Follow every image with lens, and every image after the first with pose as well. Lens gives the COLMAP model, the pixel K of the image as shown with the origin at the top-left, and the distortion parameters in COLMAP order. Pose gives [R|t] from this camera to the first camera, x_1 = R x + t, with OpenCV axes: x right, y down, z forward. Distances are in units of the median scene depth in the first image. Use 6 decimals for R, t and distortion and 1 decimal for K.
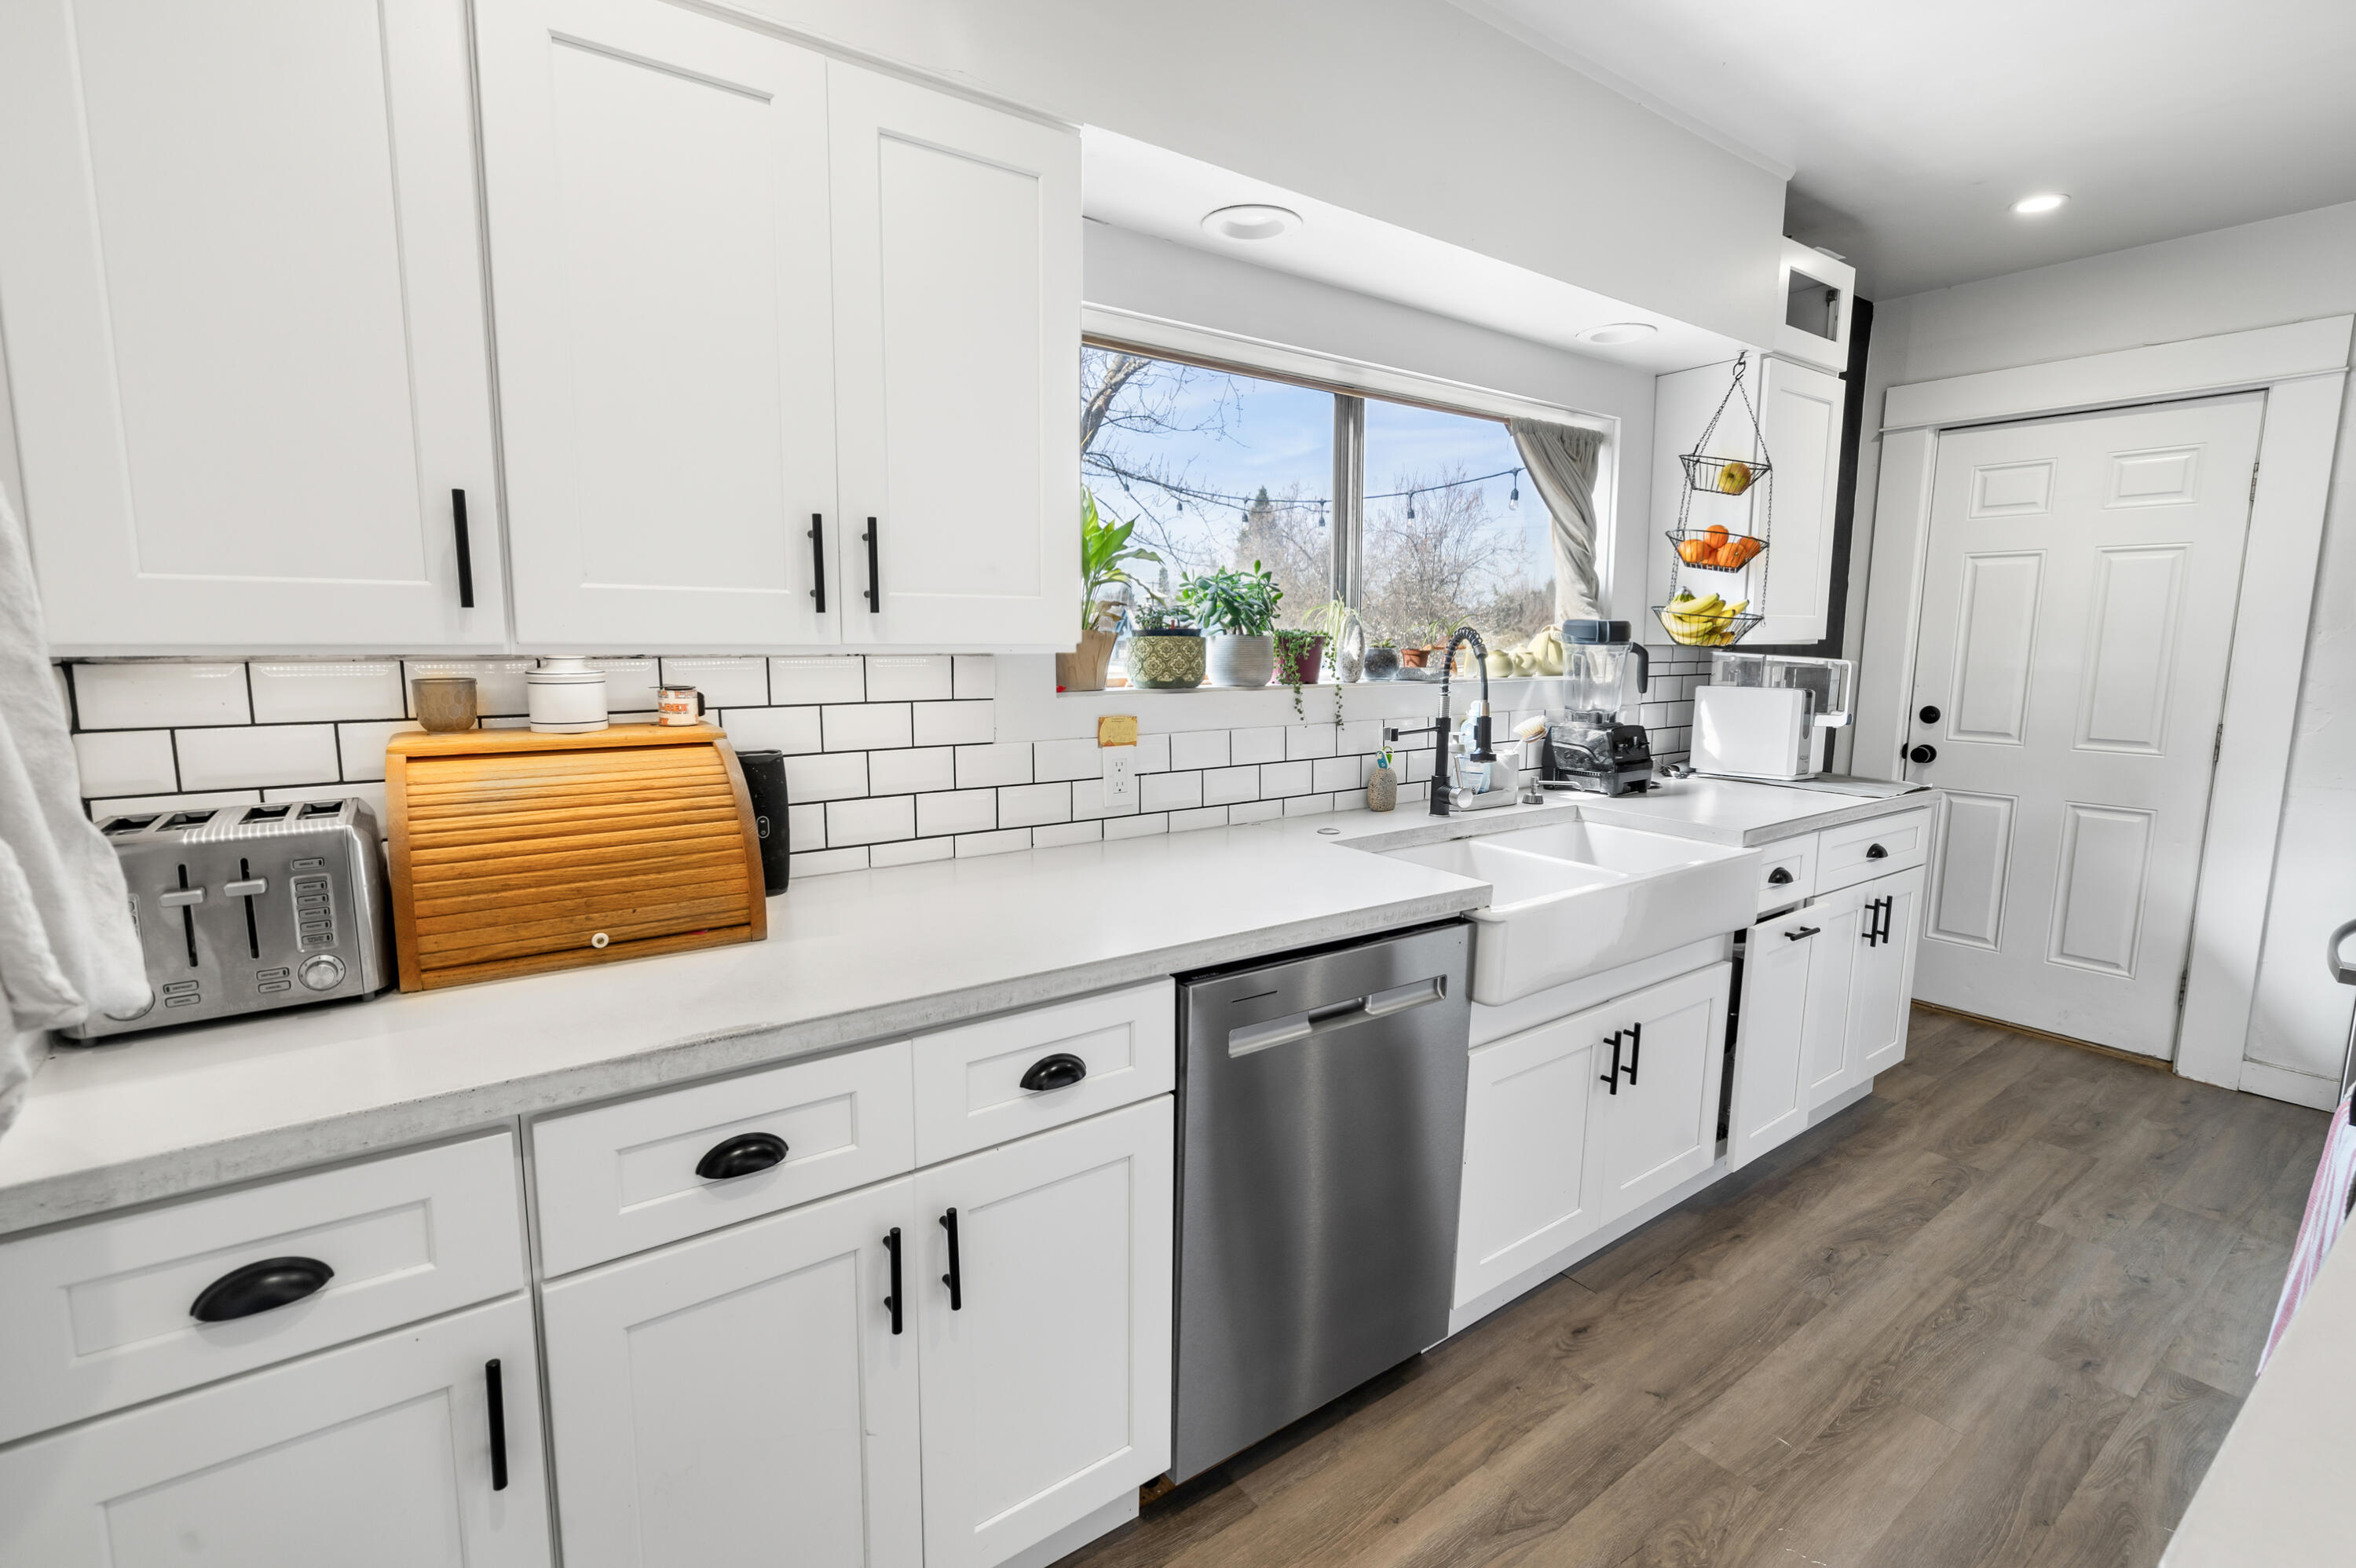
lens RADIAL K [[1072.2, 0, 1175.4], [0, 1072.2, 792.7], [0, 0, 1]] dist [-0.000832, -0.000072]
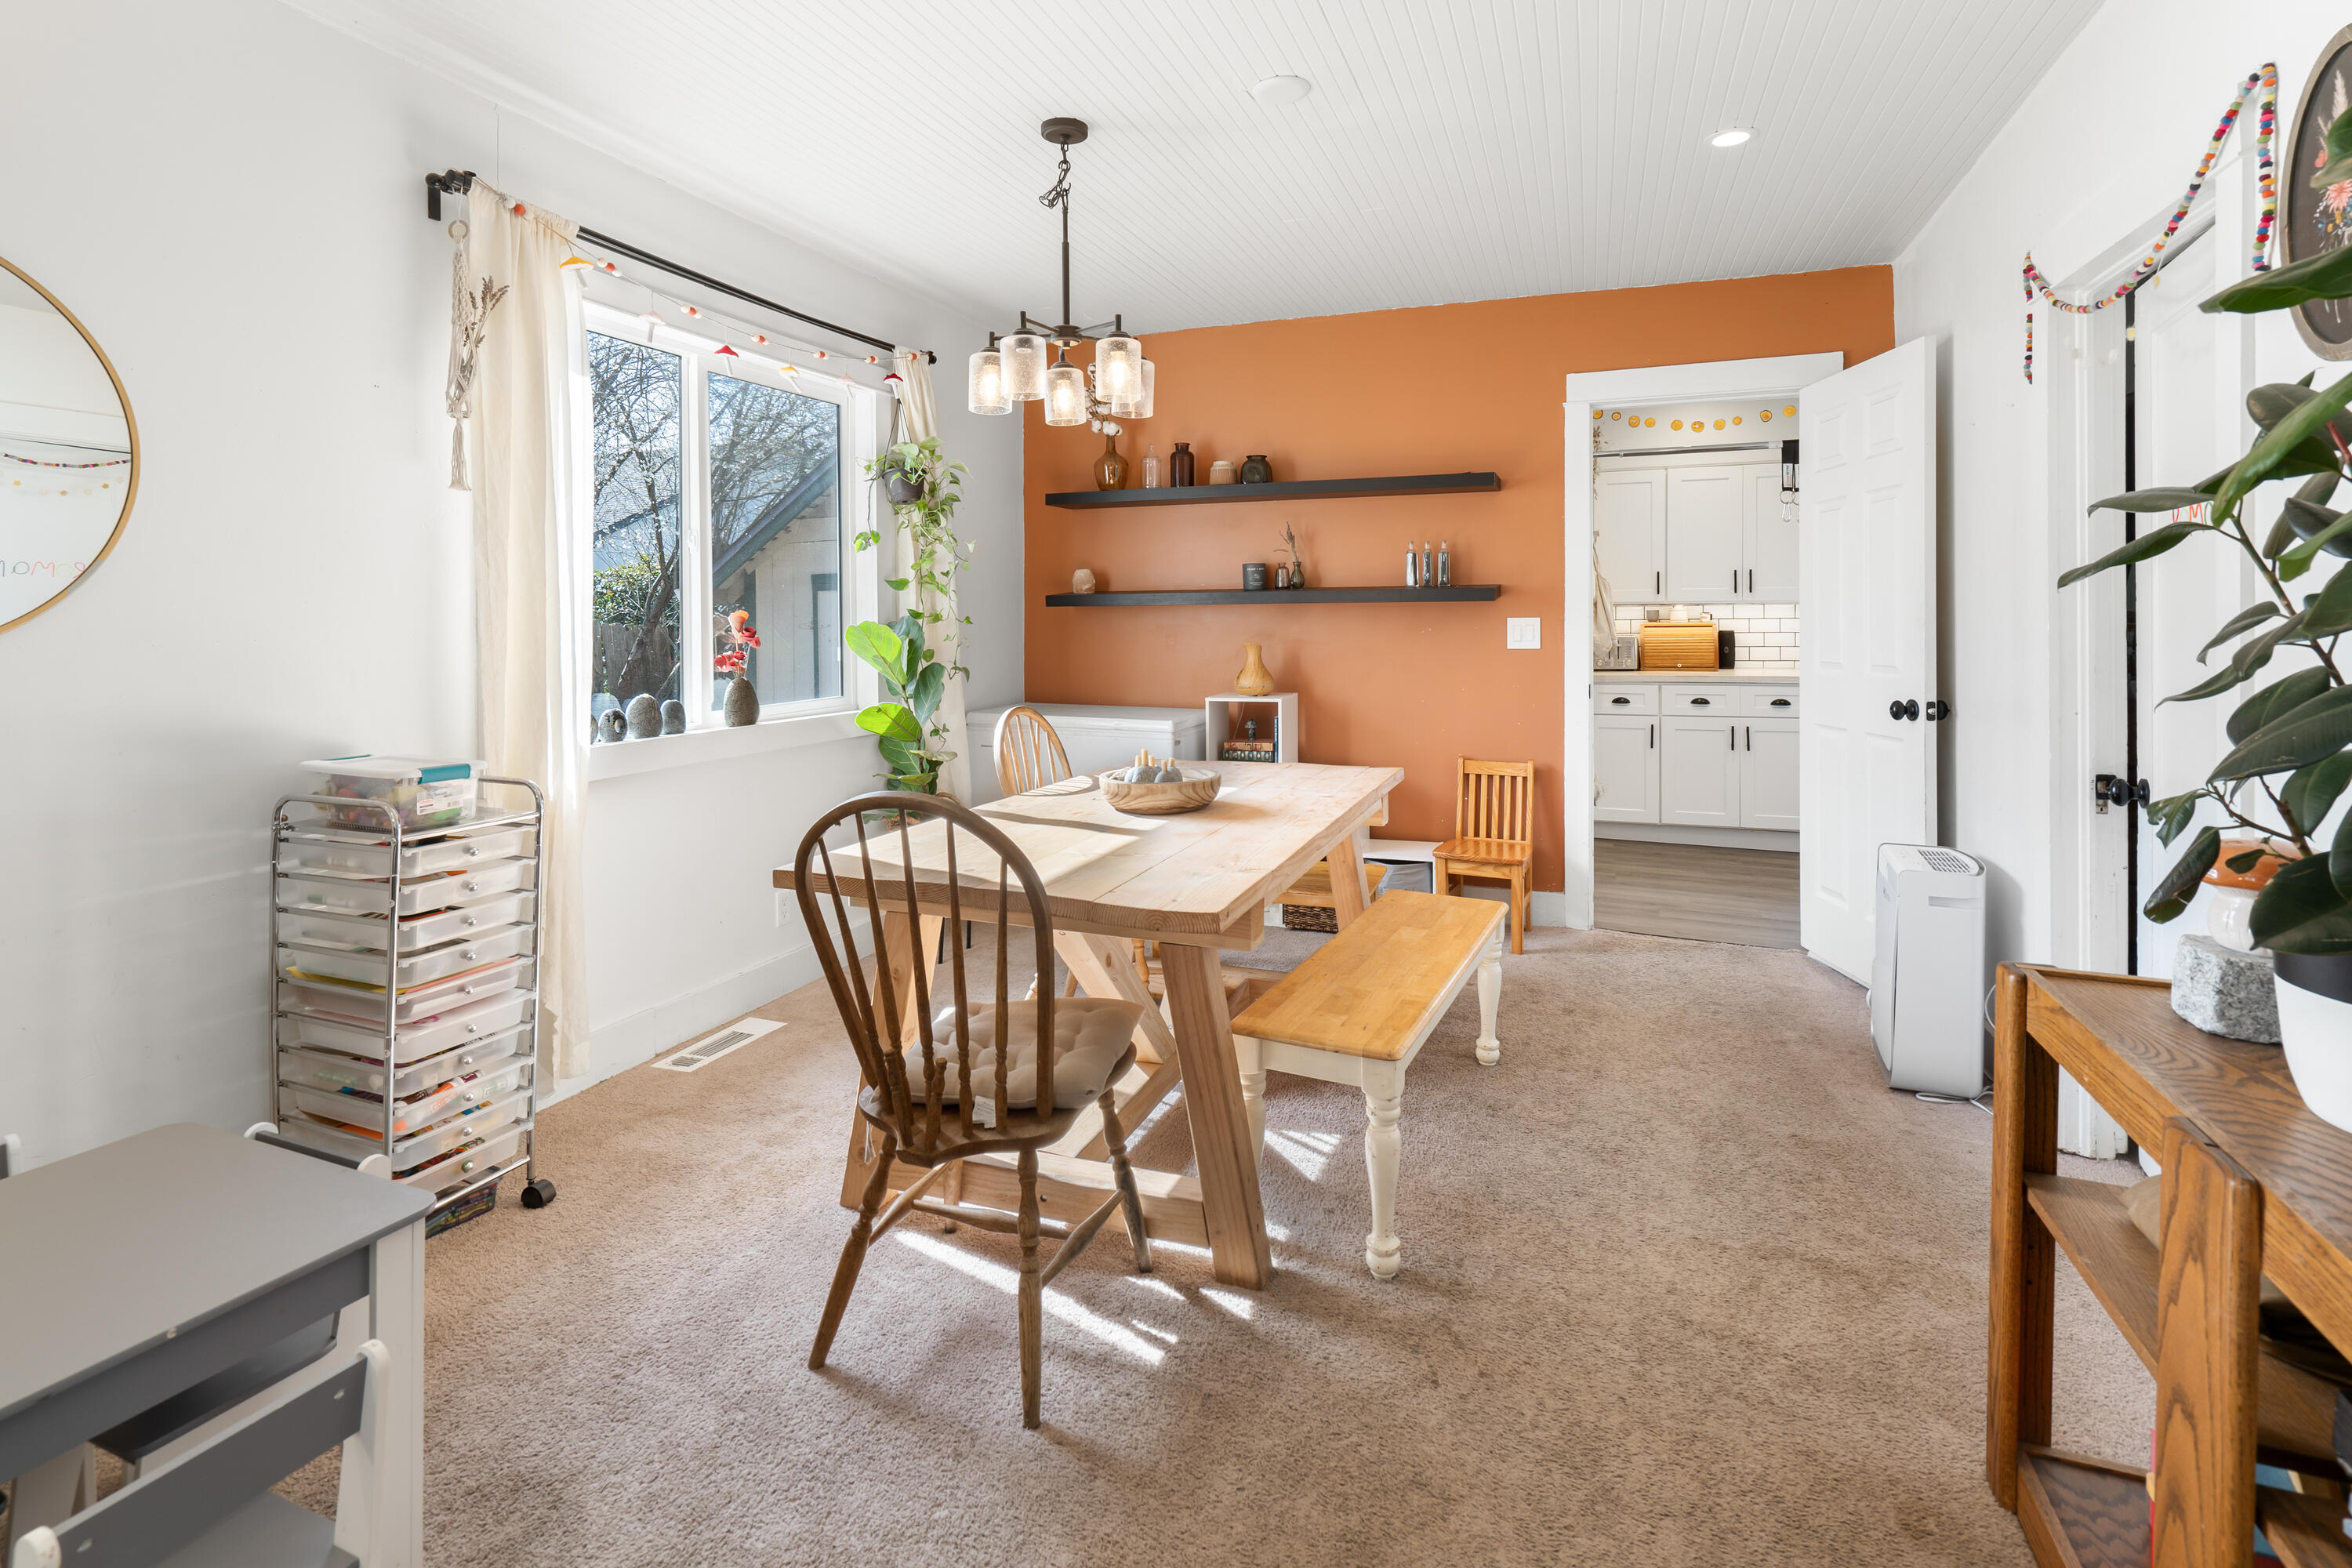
lens RADIAL K [[1114.5, 0, 1187.2], [0, 1114.5, 617.8], [0, 0, 1]] dist [-0.000444, 0.000647]
pose [[0.553903, -0.007335, -0.832549, 2.009384], [-0.108805, 0.990748, -0.081117, 0.489511], [0.825441, 0.135516, 0.547981, -2.993801]]
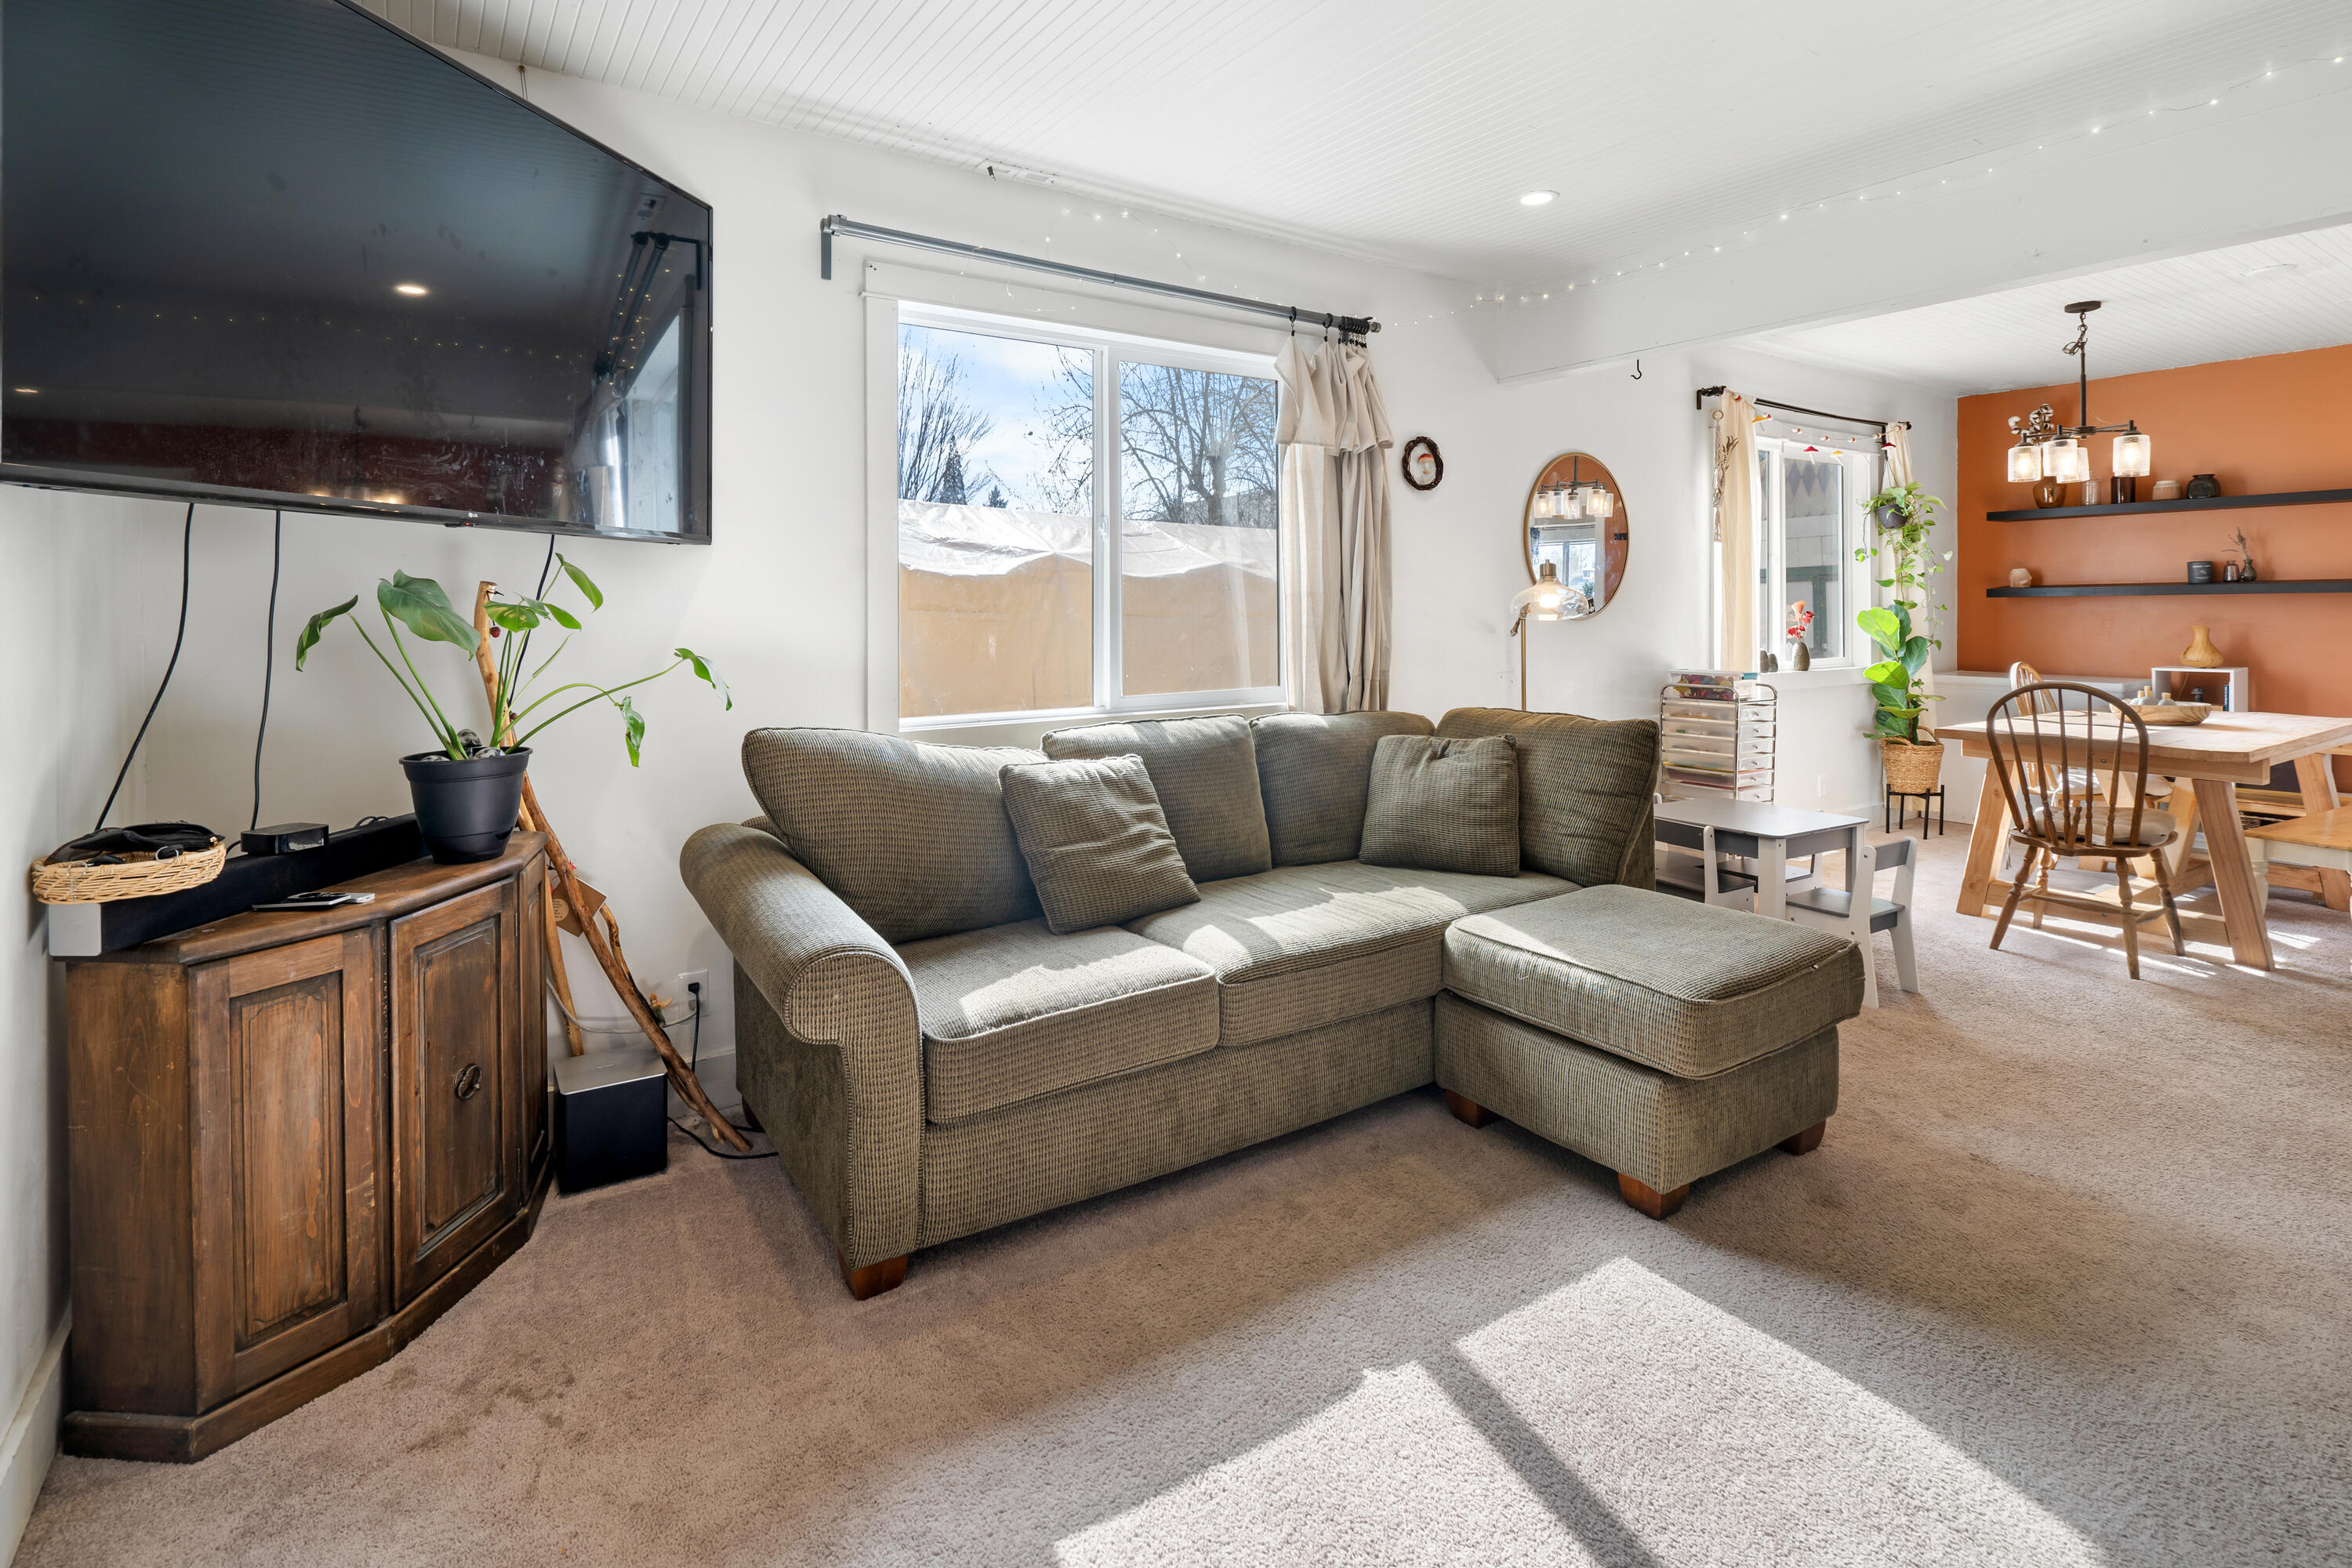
lens RADIAL K [[1114.5, 0, 1187.2], [0, 1114.5, 617.8], [0, 0, 1]] dist [-0.000444, 0.000647]
pose [[-0.029421, 0.000976, -0.999567, 3.527747], [-0.135489, 0.990766, 0.004955, 0.721860], [0.990342, 0.135576, -0.029017, -4.537376]]
